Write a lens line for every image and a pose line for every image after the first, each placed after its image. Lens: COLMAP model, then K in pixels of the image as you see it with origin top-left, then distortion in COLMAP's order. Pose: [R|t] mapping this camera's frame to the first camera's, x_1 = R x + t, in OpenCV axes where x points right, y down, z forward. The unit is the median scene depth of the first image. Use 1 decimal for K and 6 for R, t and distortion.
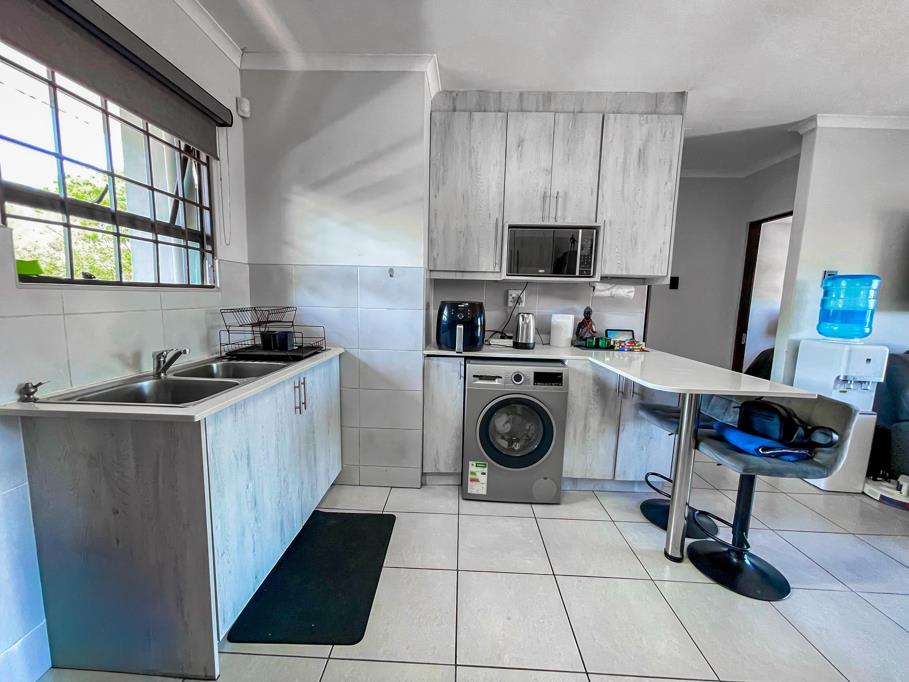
lens RADIAL K [[363.8, 0, 452.0], [0, 363.8, 343.1], [0, 0, 1]] dist [-0.001134, -0.000276]
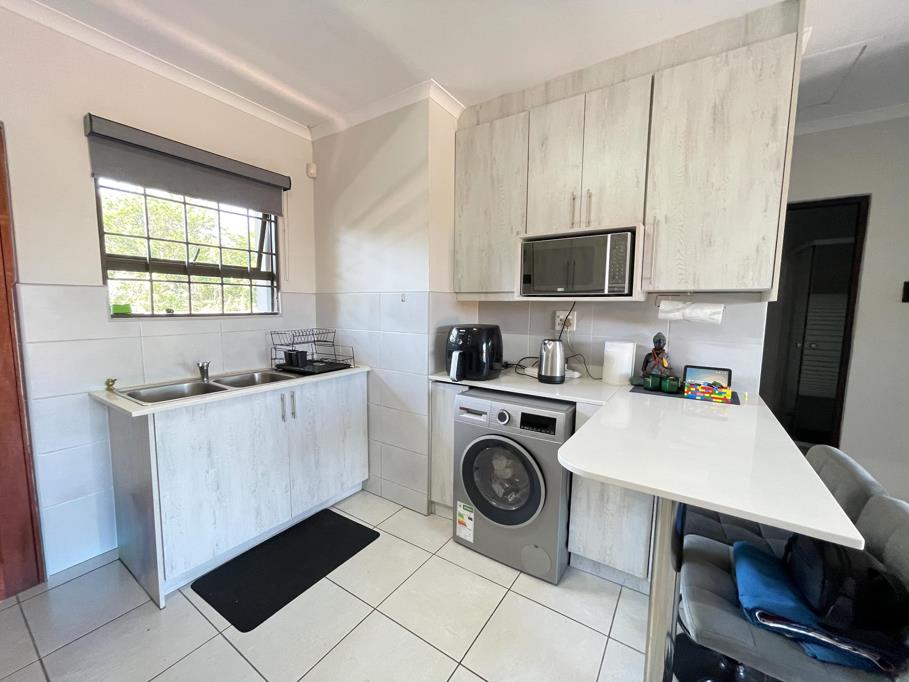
lens RADIAL K [[367.7, 0, 450.9], [0, 367.7, 343.1], [0, 0, 1]] dist [-0.000361, -0.000034]
pose [[0.850800, 0.036849, -0.524195, 0.483583], [-0.054841, 0.998318, -0.018832, -0.050493], [0.522619, 0.044770, 0.851390, 0.178799]]
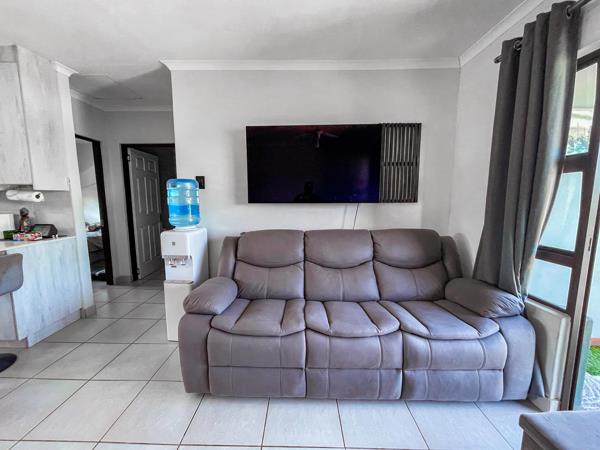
lens RADIAL K [[242.7, 0, 297.6], [0, 242.7, 226.4], [0, 0, 1]] dist [-0.000361, -0.000034]
pose [[0.999425, -0.029744, 0.016254, 1.631811], [0.029773, 0.999555, -0.001551, 0.000495], [-0.016201, 0.002034, 0.999867, 0.101476]]
